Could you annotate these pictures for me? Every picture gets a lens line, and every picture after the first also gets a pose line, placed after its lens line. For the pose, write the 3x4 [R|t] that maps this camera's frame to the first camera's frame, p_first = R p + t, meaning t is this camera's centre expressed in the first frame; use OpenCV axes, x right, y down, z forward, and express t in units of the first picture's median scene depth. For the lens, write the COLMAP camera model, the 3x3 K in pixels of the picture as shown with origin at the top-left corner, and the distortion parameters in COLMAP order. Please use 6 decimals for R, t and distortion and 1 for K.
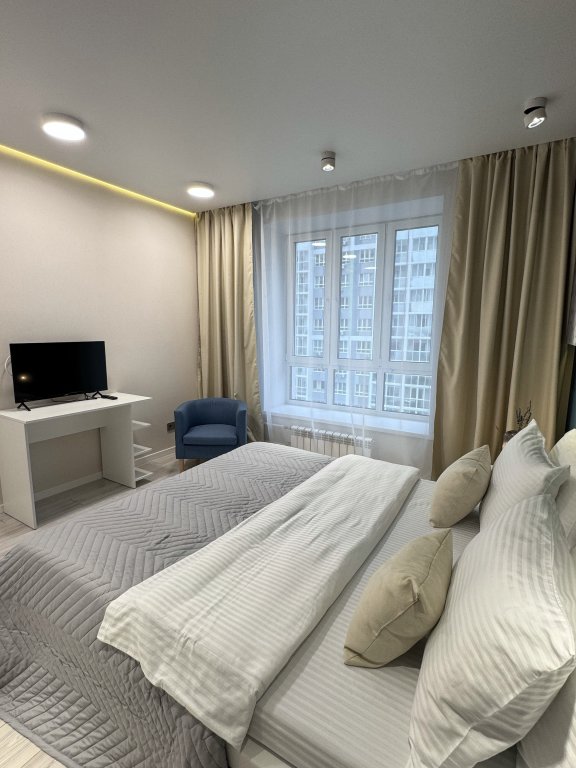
lens RADIAL K [[376.6, 0, 287.2], [0, 376.6, 384.8], [0, 0, 1]] dist [-0.001543, -0.001009]
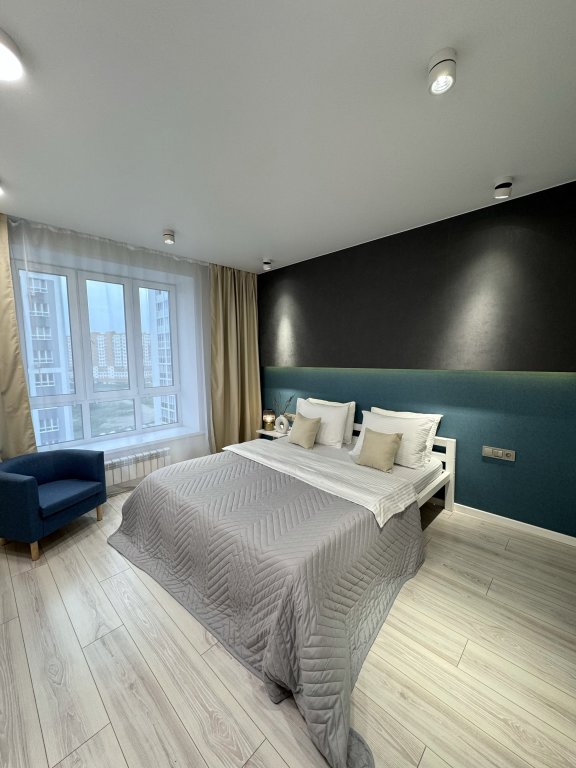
lens RADIAL K [[307.5, 0, 286.7], [0, 307.5, 383.5], [0, 0, 1]] dist [-0.005416, 0.001567]
pose [[0.218046, -0.097616, 0.971044, -0.664625], [0.165493, 0.984274, 0.061785, -0.067753], [-0.961804, 0.147229, 0.230772, 0.325965]]
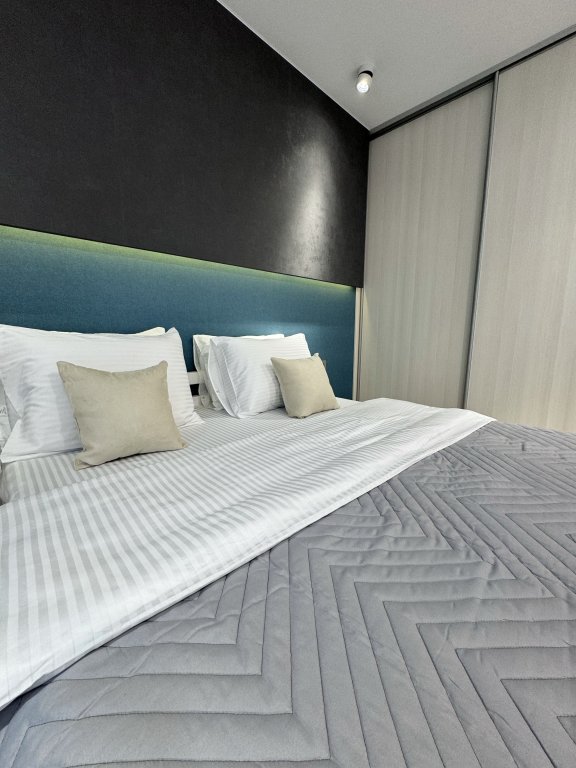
lens RADIAL K [[307.5, 0, 288.7], [0, 307.5, 384.0], [0, 0, 1]] dist [-0.005416, 0.001567]
pose [[-0.972063, -0.048420, 0.229671, 0.010446], [0.027382, 0.948418, 0.315837, 0.023474], [-0.233117, 0.313302, -0.920597, 0.743153]]
